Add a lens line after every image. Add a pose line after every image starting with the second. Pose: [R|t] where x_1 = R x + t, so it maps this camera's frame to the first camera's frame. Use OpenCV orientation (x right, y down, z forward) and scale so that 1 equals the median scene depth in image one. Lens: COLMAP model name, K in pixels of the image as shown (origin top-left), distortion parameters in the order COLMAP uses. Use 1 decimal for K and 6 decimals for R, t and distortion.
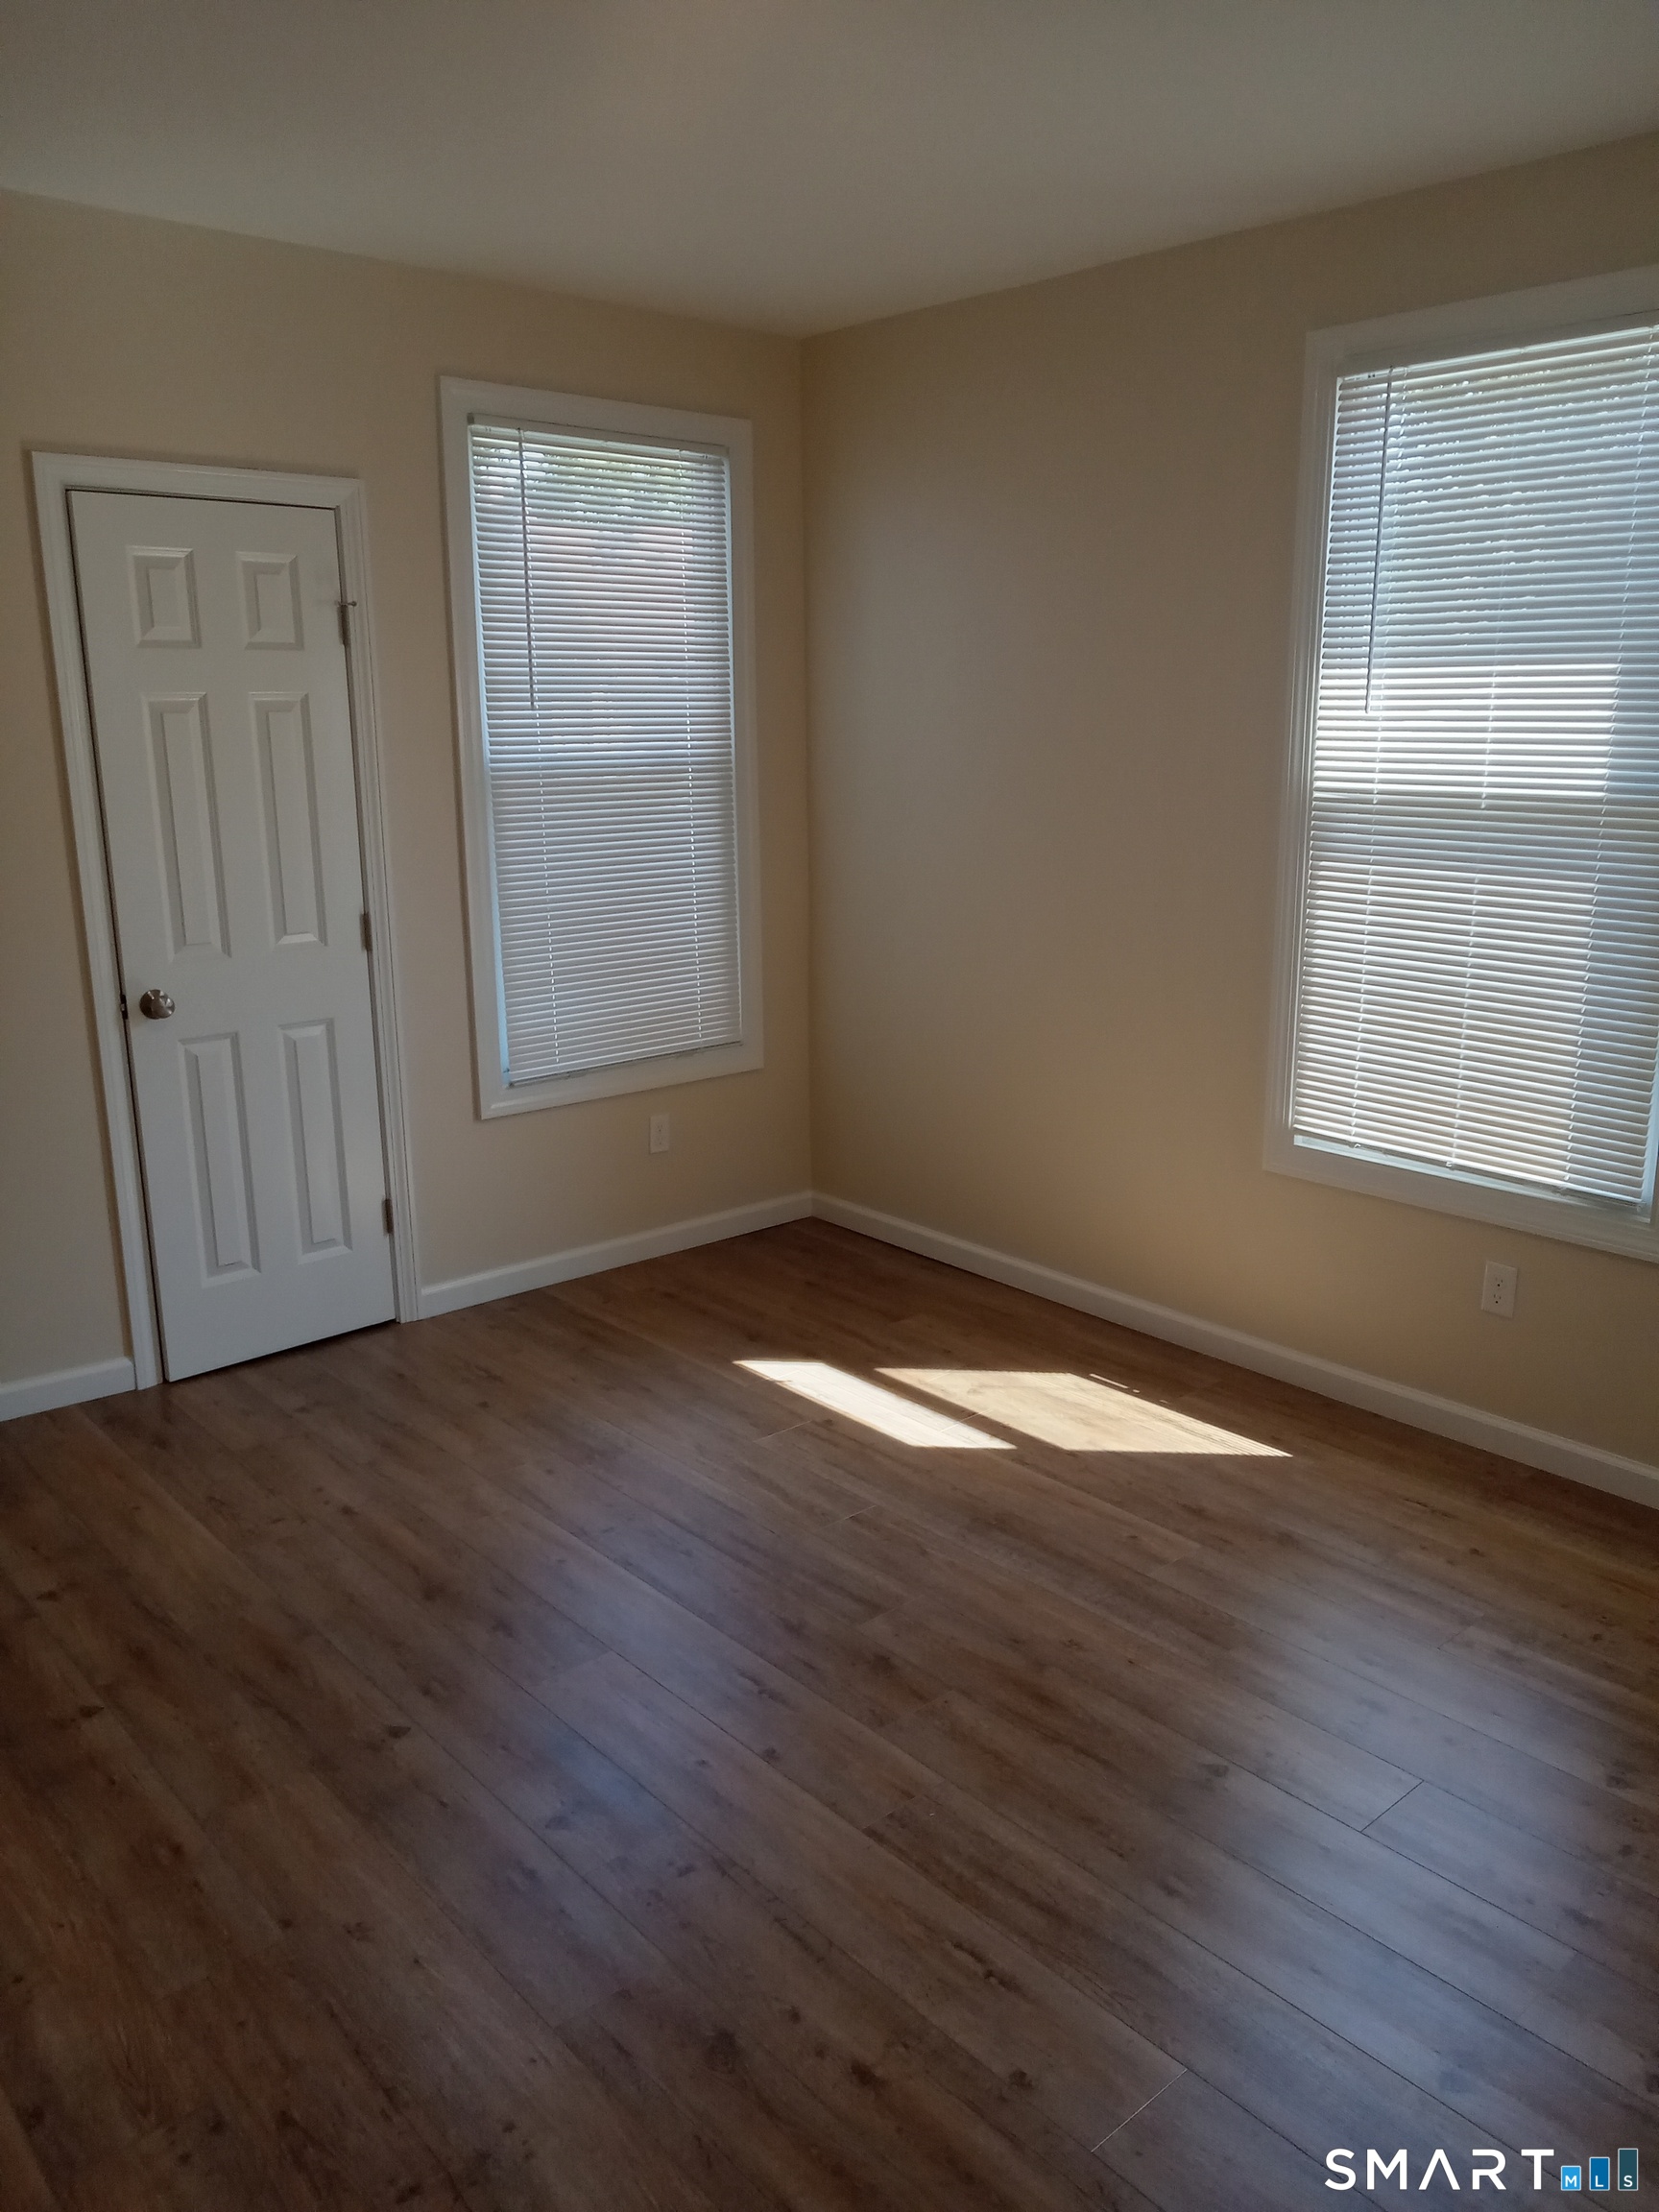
lens RADIAL K [[1648.8, 0, 829.5], [0, 1648.8, 1106.0], [0, 0, 1]] dist [-0.003807, -0.001432]
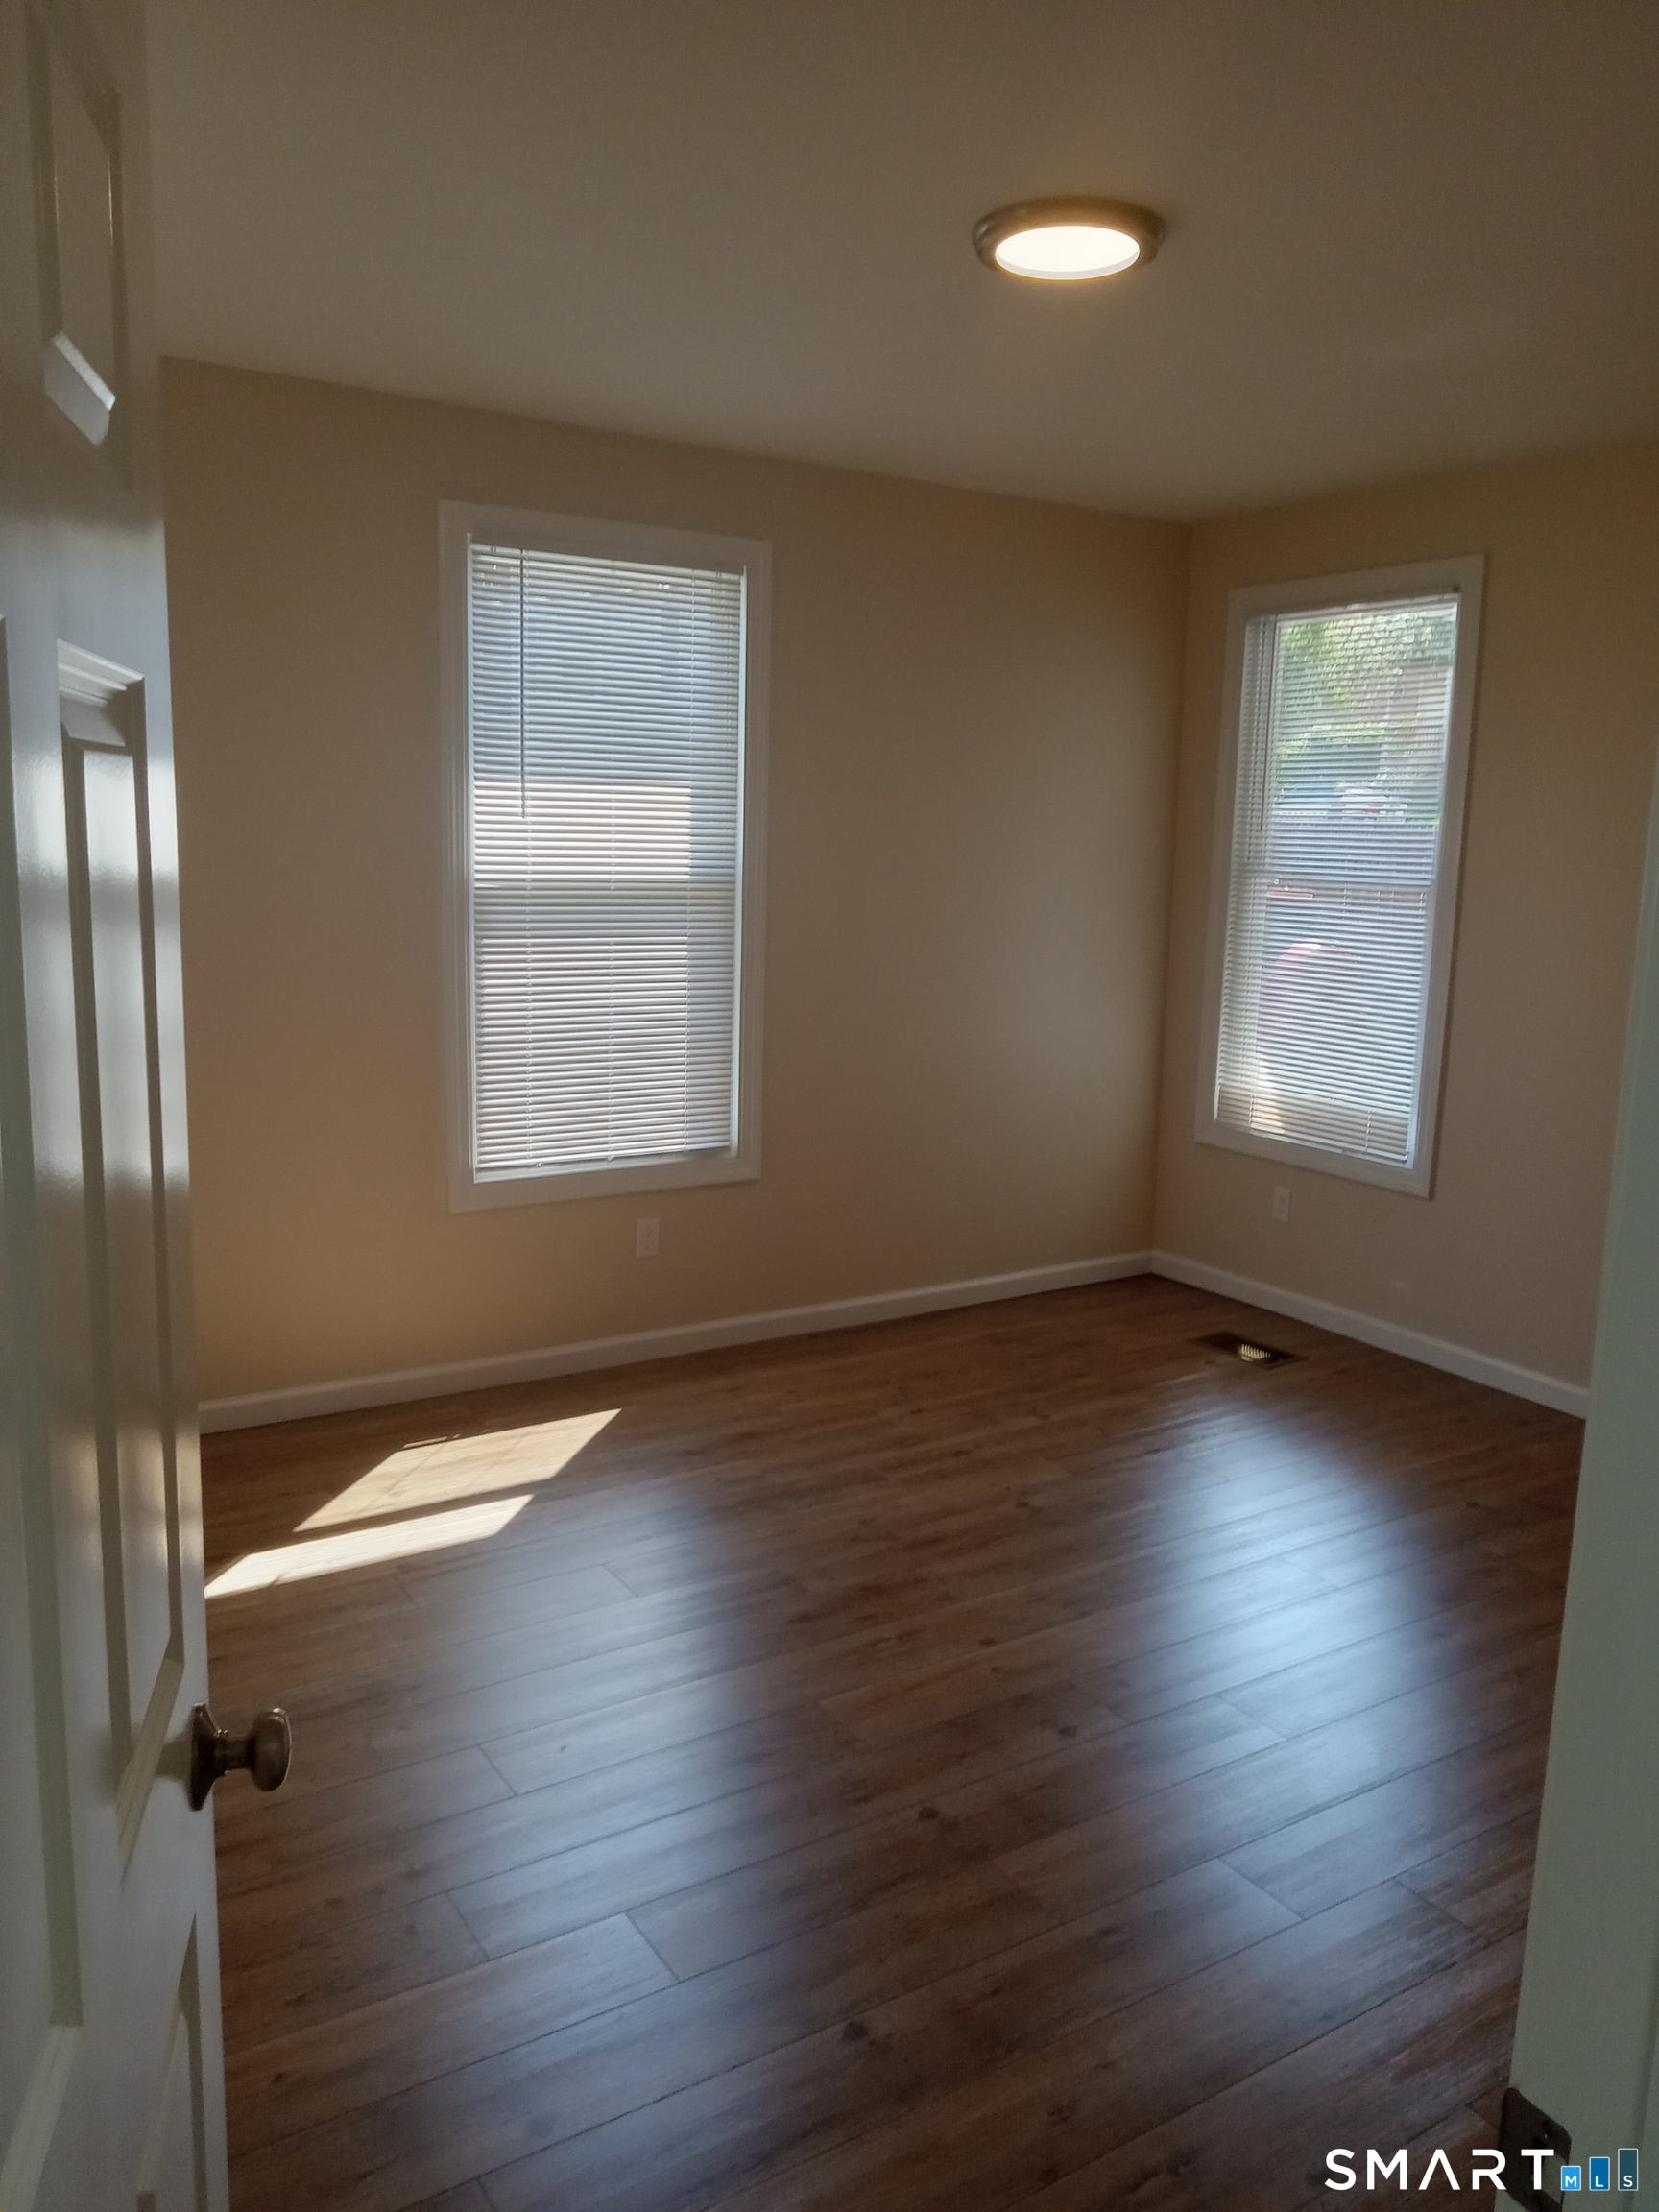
lens RADIAL K [[1648.8, 0, 829.5], [0, 1648.8, 1106.0], [0, 0, 1]] dist [-0.003807, -0.001432]
pose [[0.154894, -0.162910, 0.974407, -0.871444], [0.204110, 0.970307, 0.129778, -0.139667], [-0.966616, 0.178785, 0.183547, 0.577815]]
